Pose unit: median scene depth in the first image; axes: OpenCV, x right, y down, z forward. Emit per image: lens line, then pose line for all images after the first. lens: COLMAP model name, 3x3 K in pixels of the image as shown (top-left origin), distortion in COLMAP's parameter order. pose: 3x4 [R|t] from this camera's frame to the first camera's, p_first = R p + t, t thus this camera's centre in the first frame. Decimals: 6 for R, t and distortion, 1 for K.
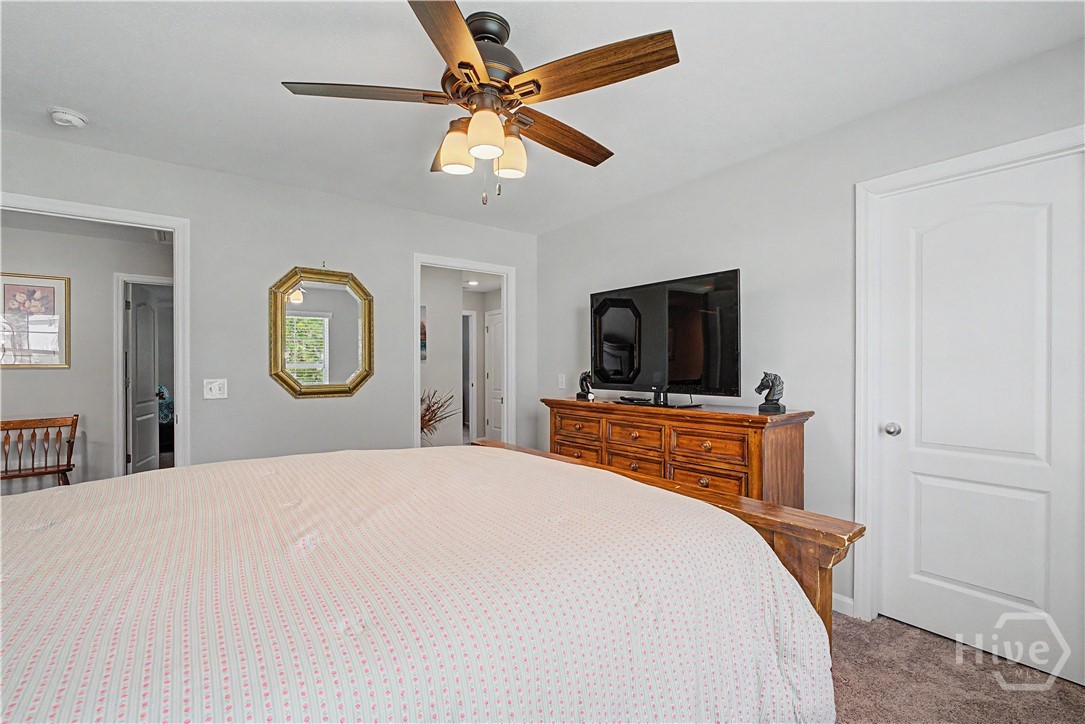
lens RADIAL K [[472.8, 0, 546.5], [0, 472.8, 364.4], [0, 0, 1]] dist [-0.017656, -0.000072]
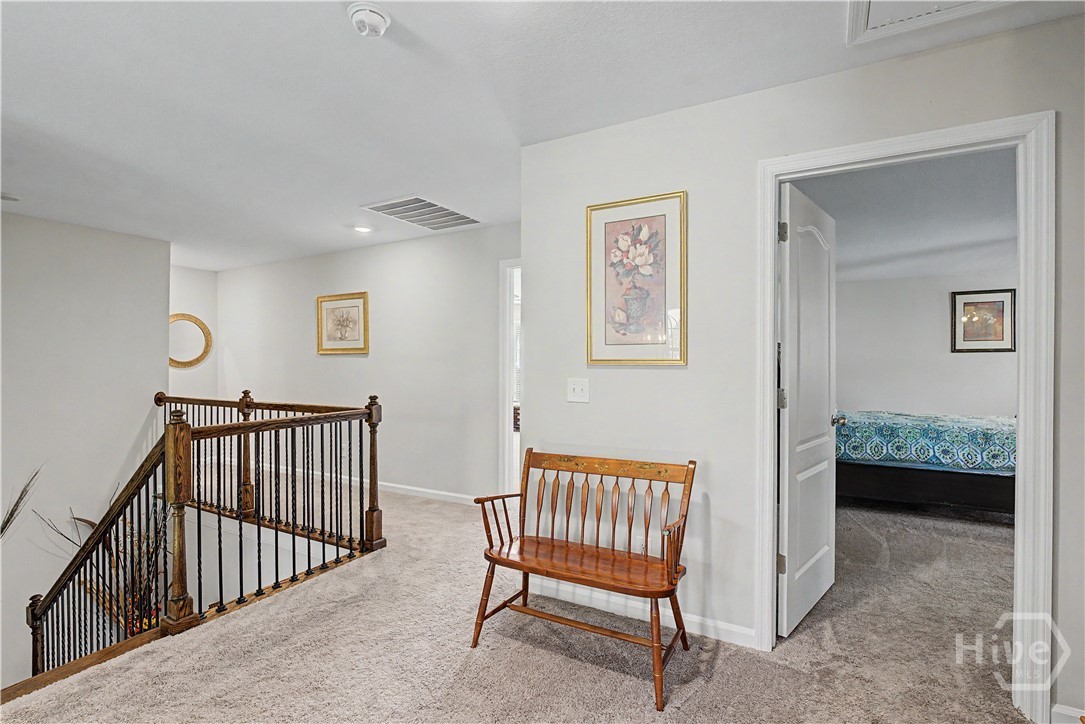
lens RADIAL K [[510.7, 0, 542.5], [0, 510.7, 362.0], [0, 0, 1]] dist [0.000308, 0.000102]
pose [[0.383929, 0.010117, -0.923307, -0.468601], [-0.000718, 0.999943, 0.010658, -0.002294], [0.923362, -0.003429, 0.383914, 0.525998]]
